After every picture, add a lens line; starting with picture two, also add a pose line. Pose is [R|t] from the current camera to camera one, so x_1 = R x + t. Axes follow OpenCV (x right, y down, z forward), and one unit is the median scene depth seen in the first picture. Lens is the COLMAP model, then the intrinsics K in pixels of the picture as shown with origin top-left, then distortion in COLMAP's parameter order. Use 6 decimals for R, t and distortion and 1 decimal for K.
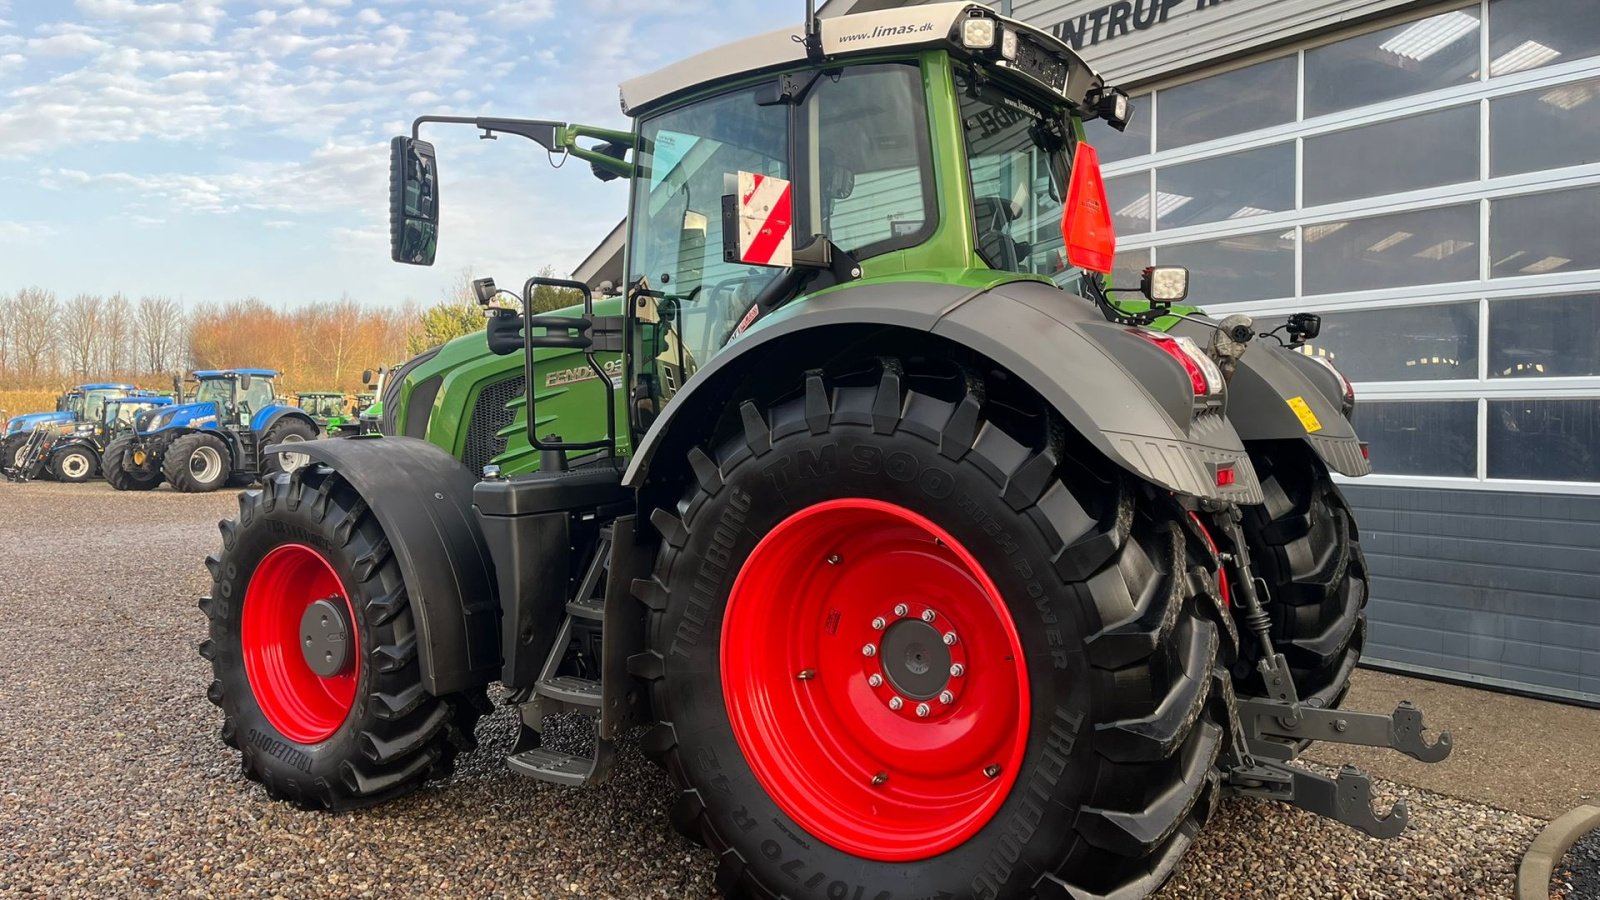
lens RADIAL K [[1204.6, 0, 789.0], [0, 1204.6, 420.4], [0, 0, 1]] dist [0.063282, -0.075277]
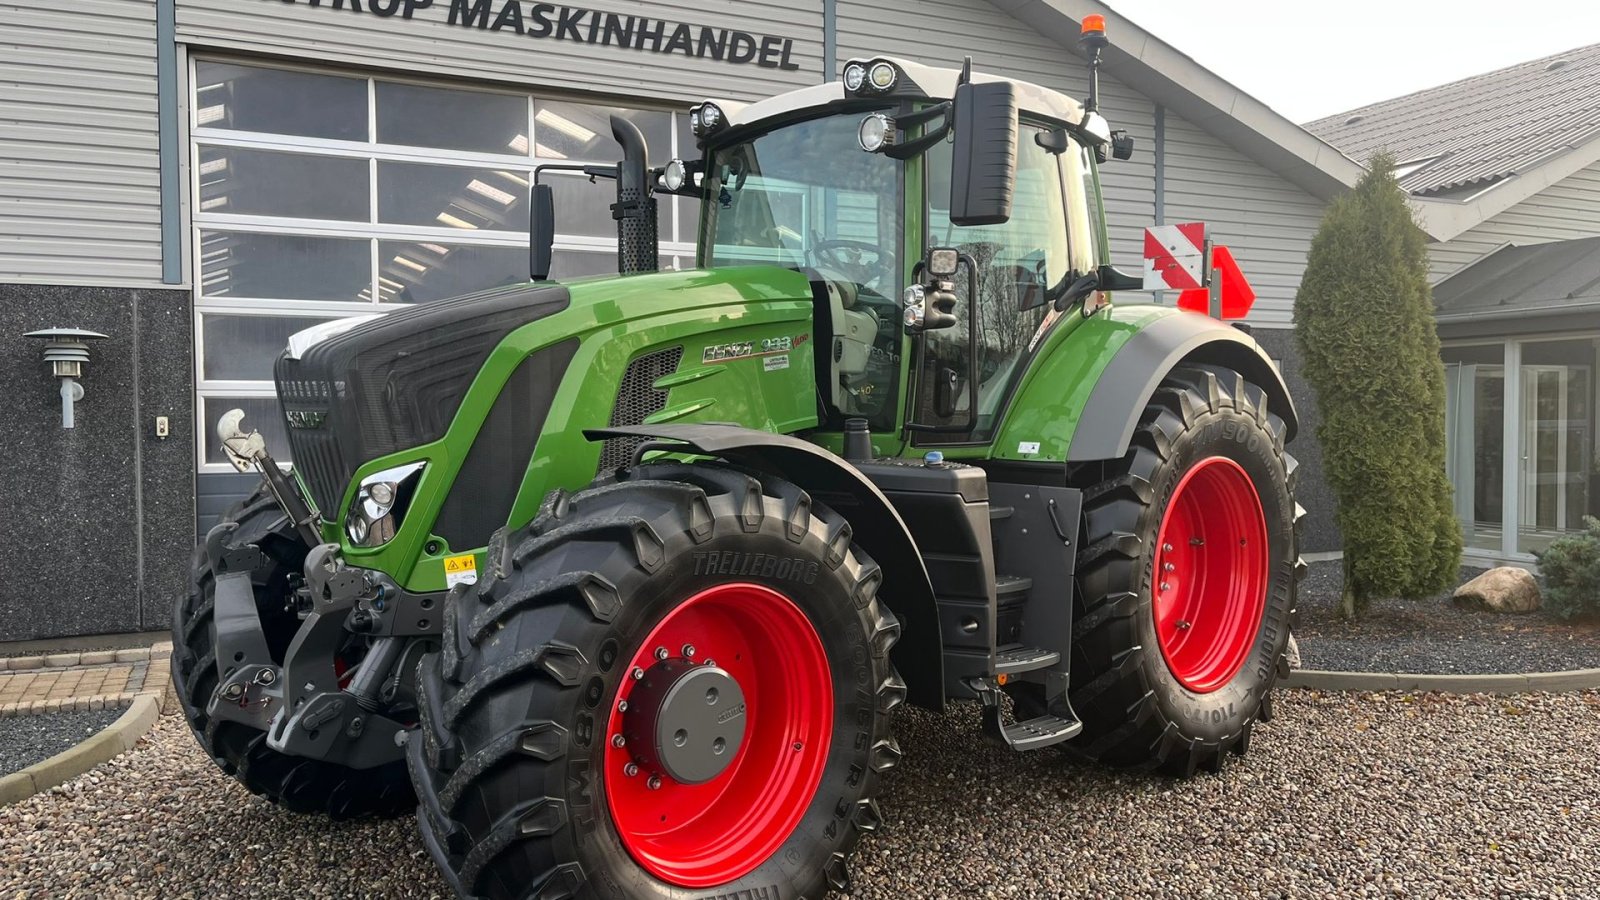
lens RADIAL K [[1204.6, 0, 779.7], [0, 1204.6, 446.6], [0, 0, 1]] dist [0.063282, -0.075277]
pose [[0.200007, -0.026146, 0.979446, -1.043049], [0.003312, 0.999656, 0.026009, 0.001790], [-0.979789, -0.001958, 0.200025, 0.826620]]
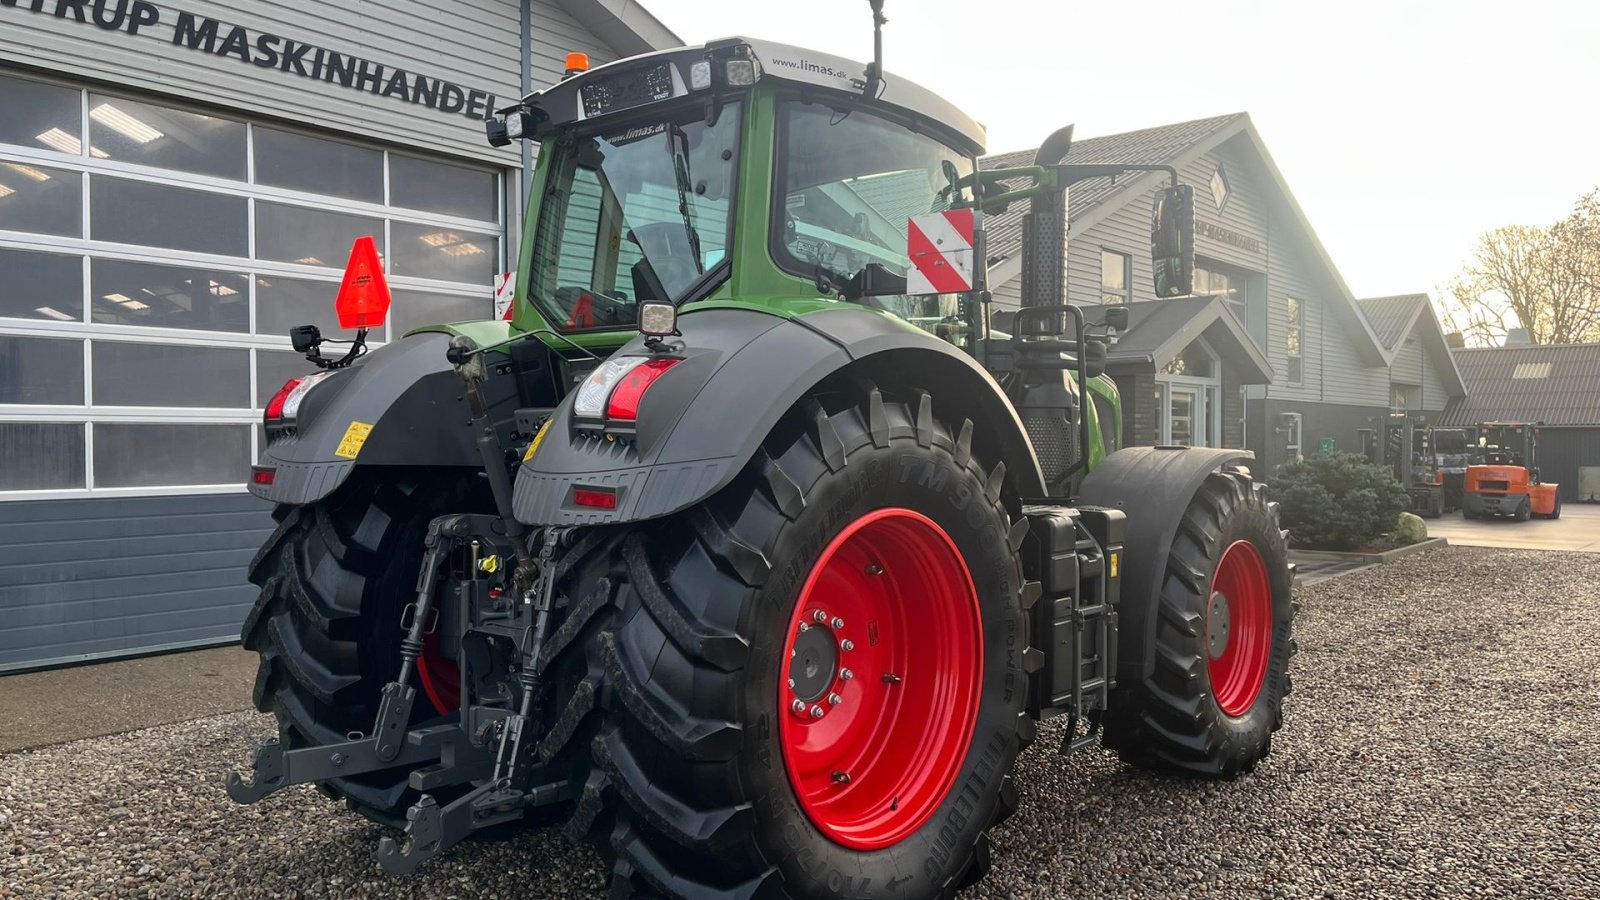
lens RADIAL K [[1204.6, 0, 786.8], [0, 1204.6, 445.1], [0, 0, 1]] dist [0.063282, -0.075277]
pose [[-0.240794, -0.005601, 0.970560, -1.293149], [0.000921, 0.999982, 0.006000, -0.003043], [-0.970576, 0.002339, -0.240784, 1.208777]]
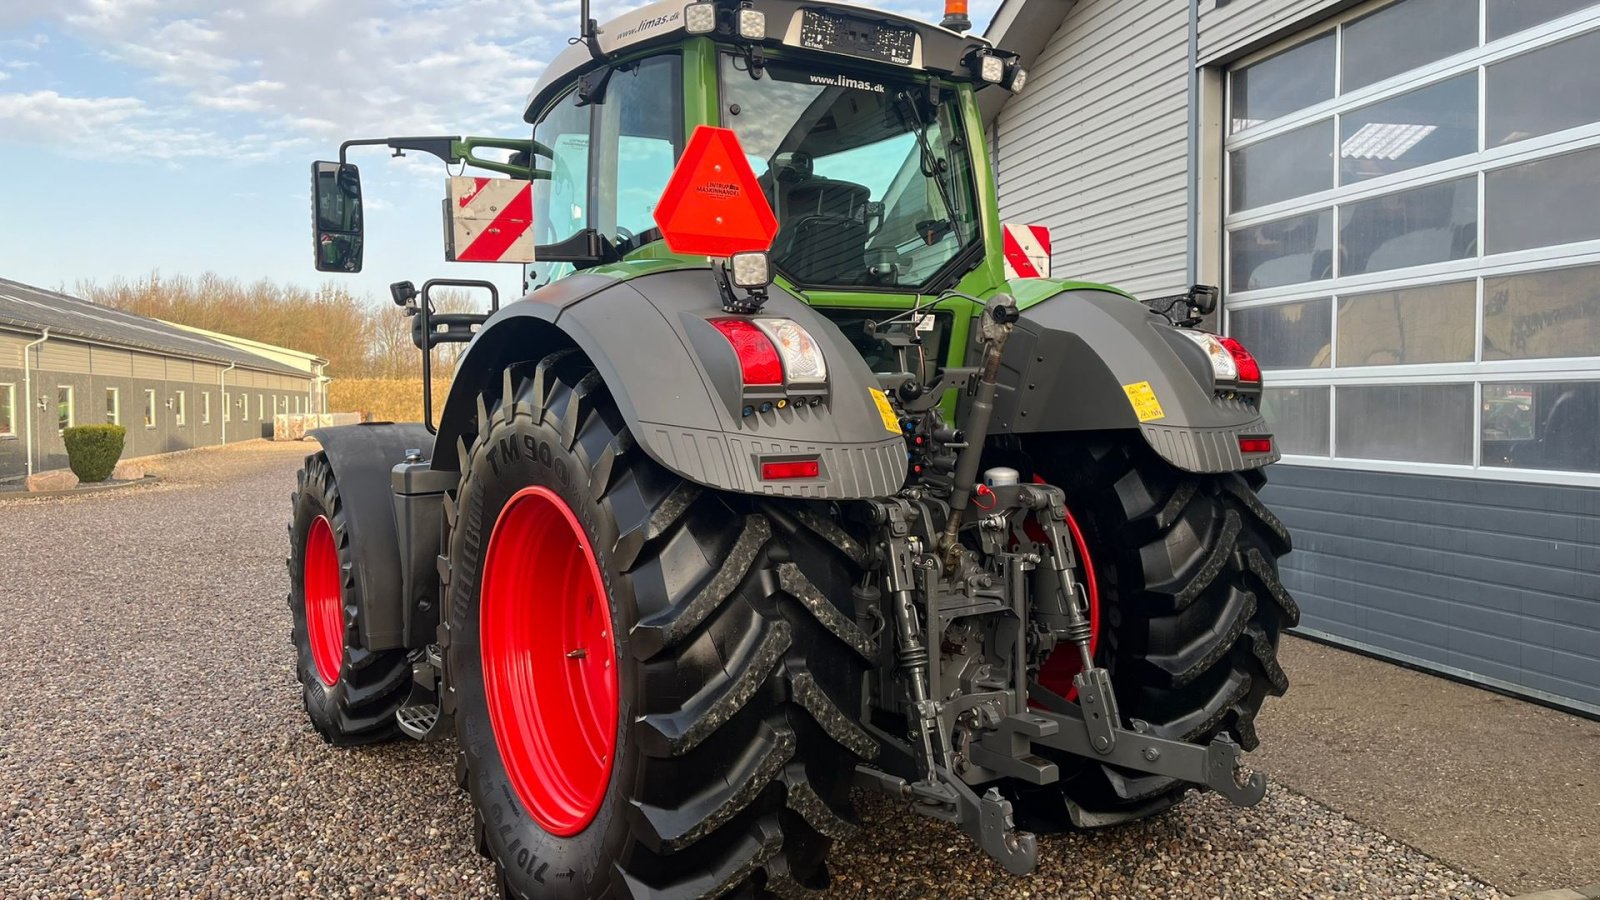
lens RADIAL K [[1204.6, 0, 793.5], [0, 1204.6, 426.7], [0, 0, 1]] dist [0.063282, -0.075277]
pose [[0.933573, 0.003615, -0.358369, 0.432417], [0.003114, 0.999830, 0.018197, -0.003027], [0.358373, -0.018104, 0.933403, 0.074619]]
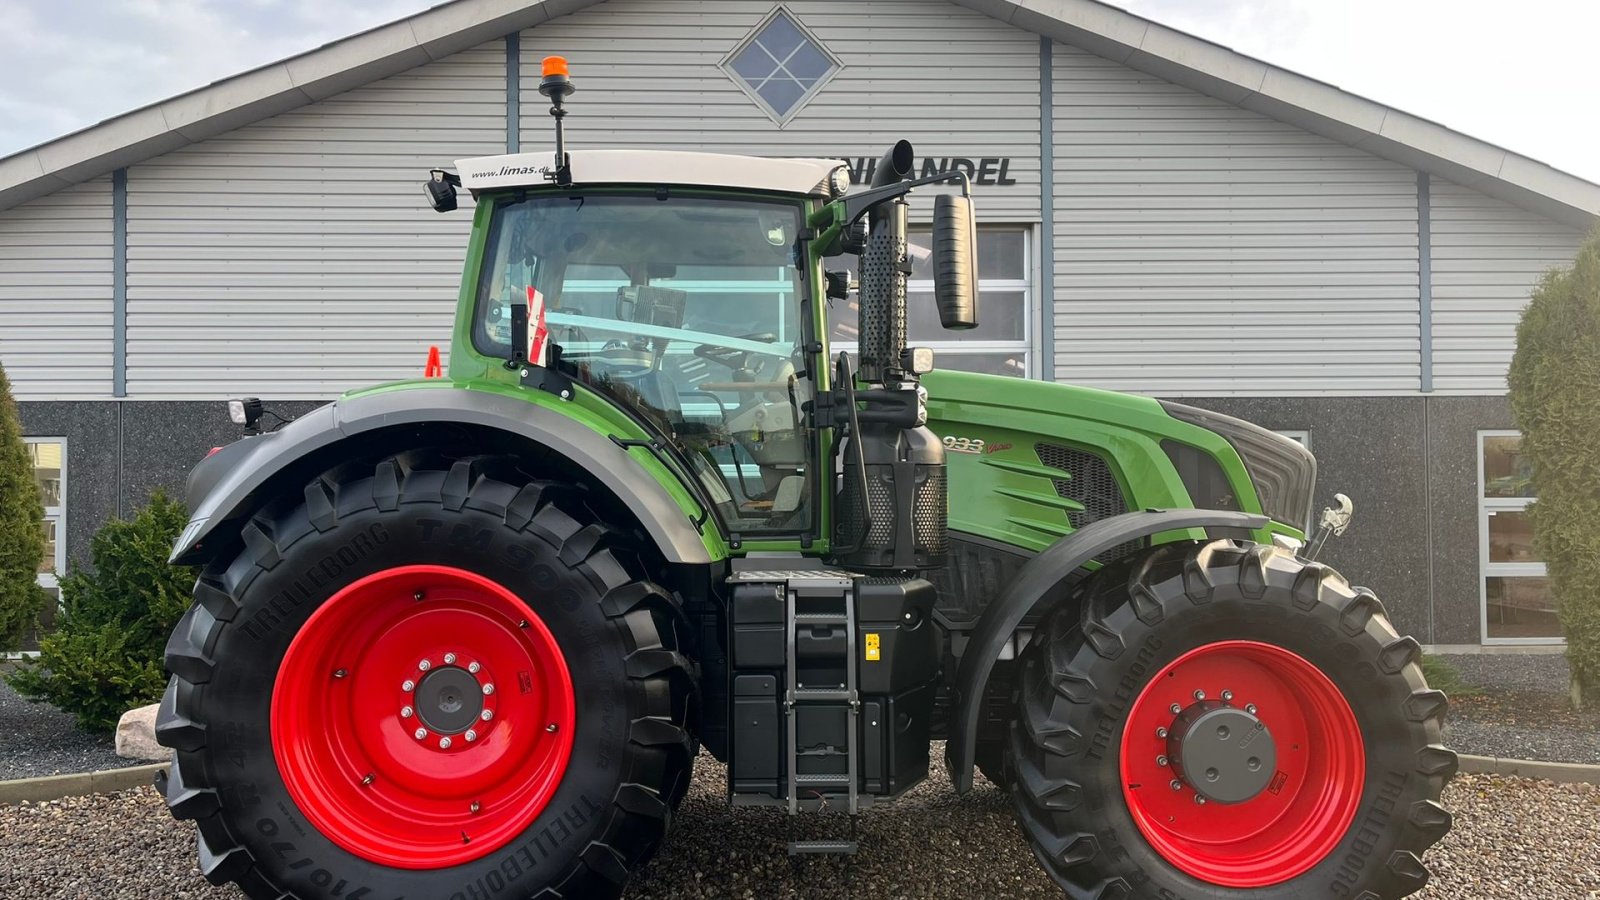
lens RADIAL K [[1204.6, 0, 789.6], [0, 1204.6, 446.4], [0, 0, 1]] dist [0.063282, -0.075277]
pose [[0.561946, 0.021308, 0.826900, -1.142486], [0.005555, 0.999548, -0.029532, -0.015086], [-0.827155, 0.021189, 0.561574, 0.313176]]
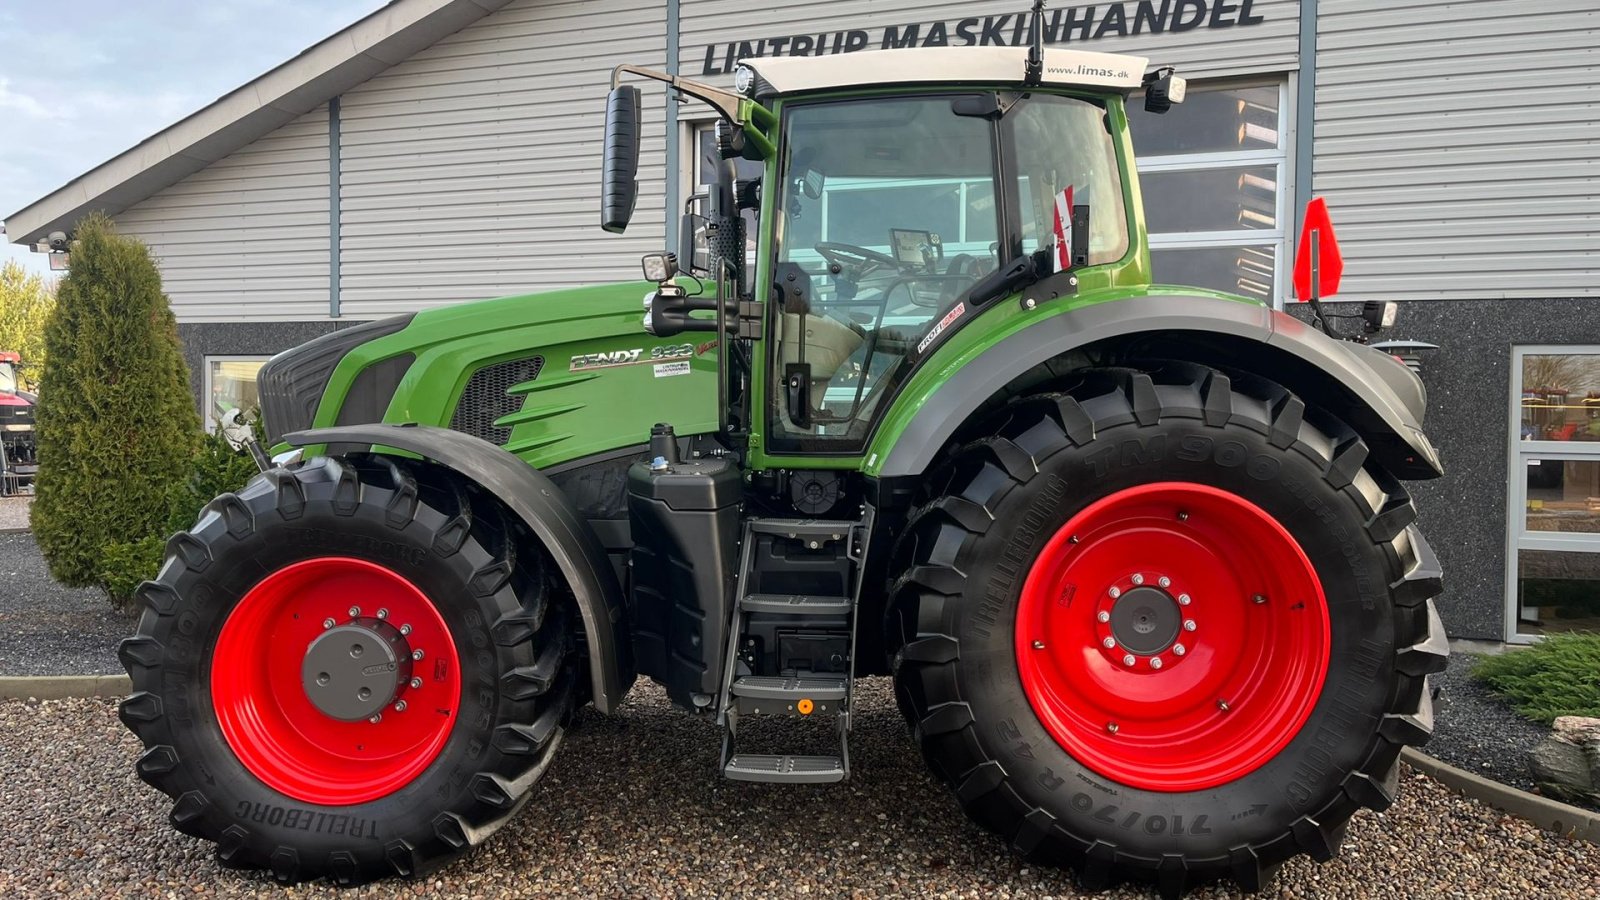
lens RADIAL K [[1204.6, 0, 802.8], [0, 1204.6, 426.9], [0, 0, 1]] dist [0.063282, -0.075277]
pose [[0.824839, 0.009137, 0.565294, -0.588838], [-0.013632, 0.999900, 0.003729, 0.008264], [-0.565203, -0.010782, 0.824881, 0.162586]]
